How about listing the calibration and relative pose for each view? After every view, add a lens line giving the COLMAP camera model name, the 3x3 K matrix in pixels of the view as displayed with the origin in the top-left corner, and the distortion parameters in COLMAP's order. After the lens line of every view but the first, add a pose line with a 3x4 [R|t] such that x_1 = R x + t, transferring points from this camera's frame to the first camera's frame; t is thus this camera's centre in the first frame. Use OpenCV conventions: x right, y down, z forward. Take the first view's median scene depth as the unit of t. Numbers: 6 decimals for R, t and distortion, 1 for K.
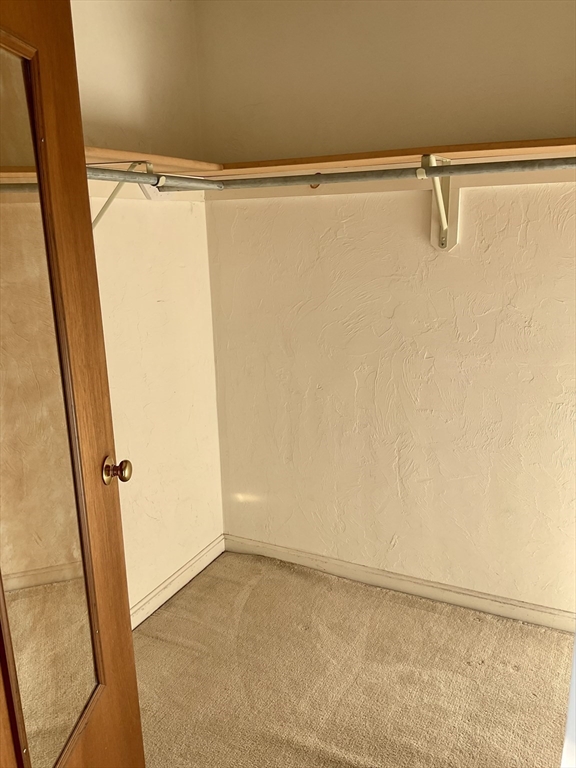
lens RADIAL K [[631.6, 0, 287.5], [0, 631.6, 380.3], [0, 0, 1]] dist [0.116297, -0.221113]
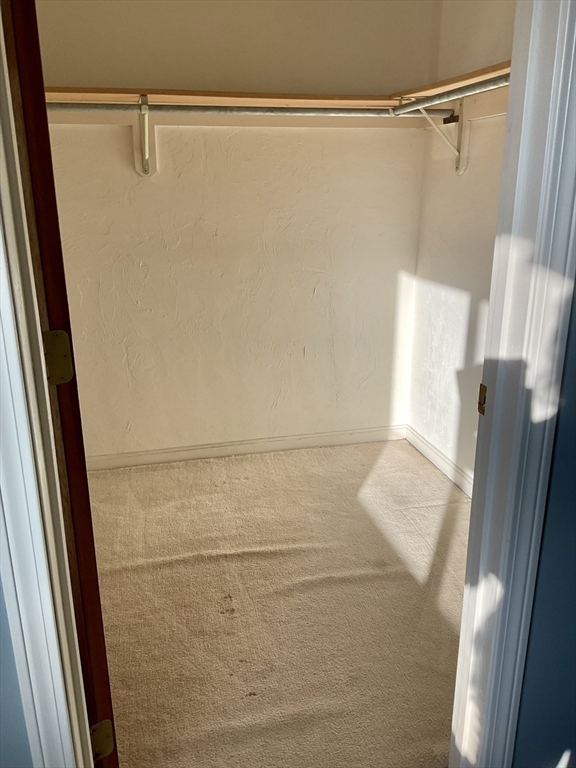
lens RADIAL K [[631.6, 0, 287.5], [0, 631.6, 380.3], [0, 0, 1]] dist [0.116297, -0.221113]
pose [[0.763719, -0.171270, 0.622414, -0.394943], [0.140256, 0.985155, 0.098987, 0.105583], [-0.630128, 0.011698, 0.776403, -0.143577]]
